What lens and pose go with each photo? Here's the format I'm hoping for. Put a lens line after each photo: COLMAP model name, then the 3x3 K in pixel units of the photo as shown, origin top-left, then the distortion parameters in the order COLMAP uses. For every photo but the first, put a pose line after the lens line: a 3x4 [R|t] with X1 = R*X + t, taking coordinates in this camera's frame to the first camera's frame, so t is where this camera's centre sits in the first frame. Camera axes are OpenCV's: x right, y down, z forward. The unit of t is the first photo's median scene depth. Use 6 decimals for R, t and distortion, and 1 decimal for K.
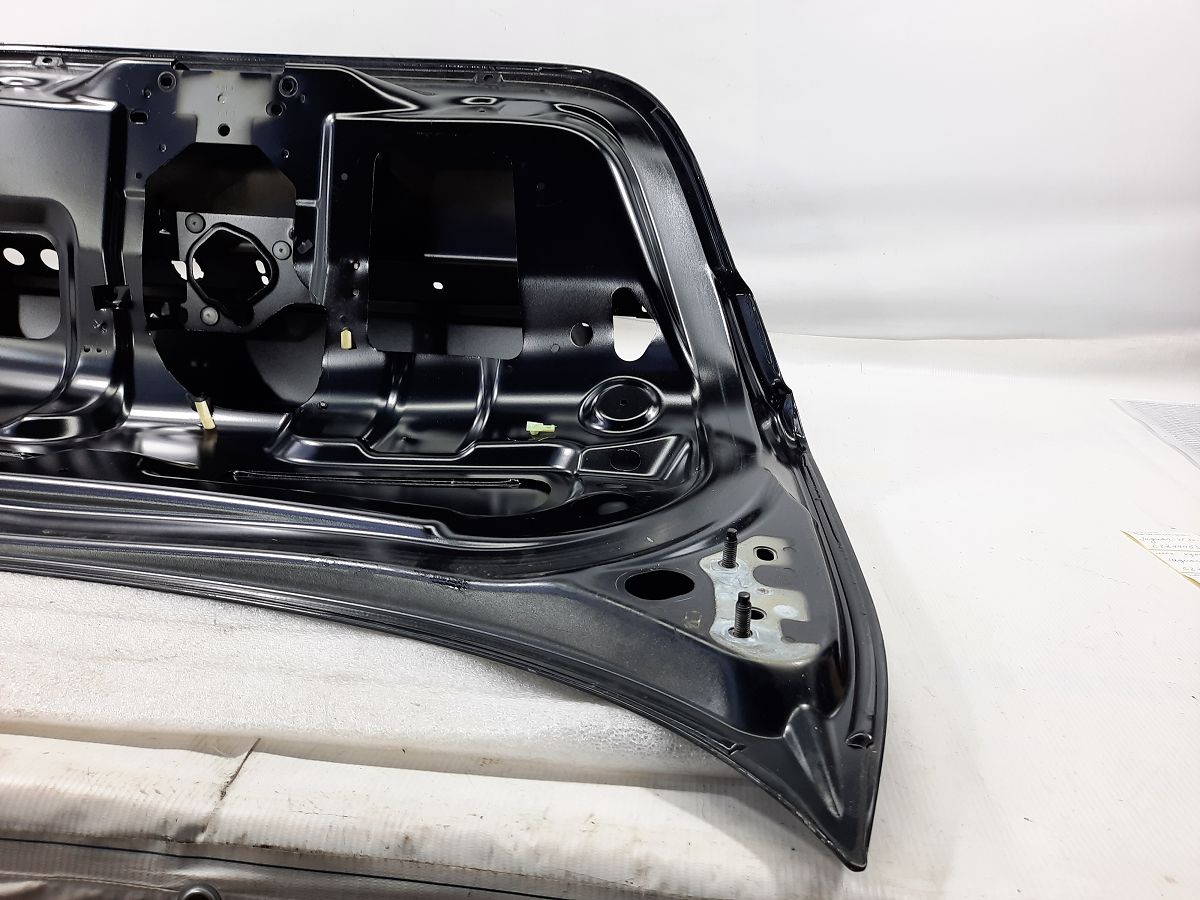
lens RADIAL K [[903.5, 0, 599.0], [0, 903.5, 511.1], [0, 0, 1]] dist [0.035806, -0.040128]
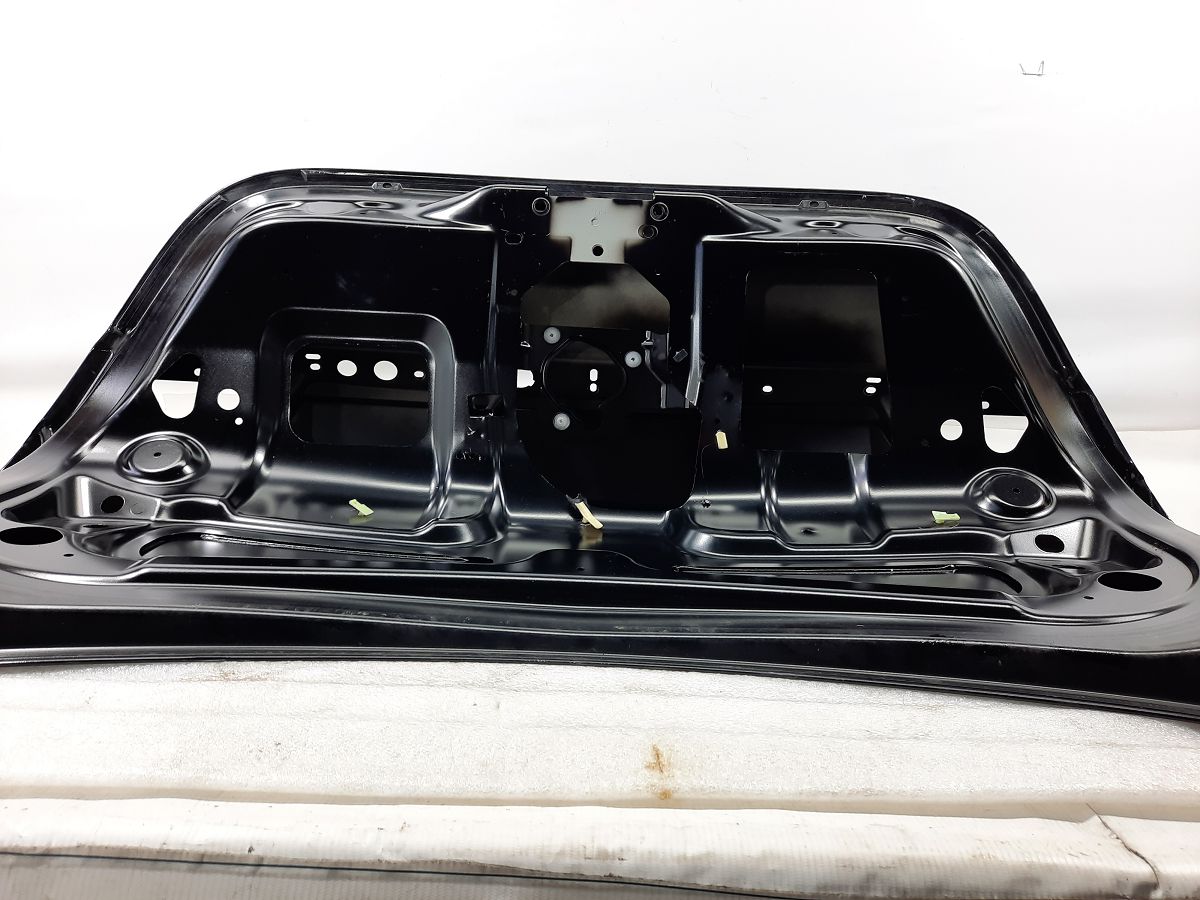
lens RADIAL K [[903.5, 0, 599.0], [0, 903.5, 511.1], [0, 0, 1]] dist [0.035806, -0.040128]
pose [[0.994112, -0.028651, 0.104499, -0.530555], [0.040199, 0.993104, -0.110129, 0.002388], [-0.100623, 0.113681, 0.988409, -0.016576]]
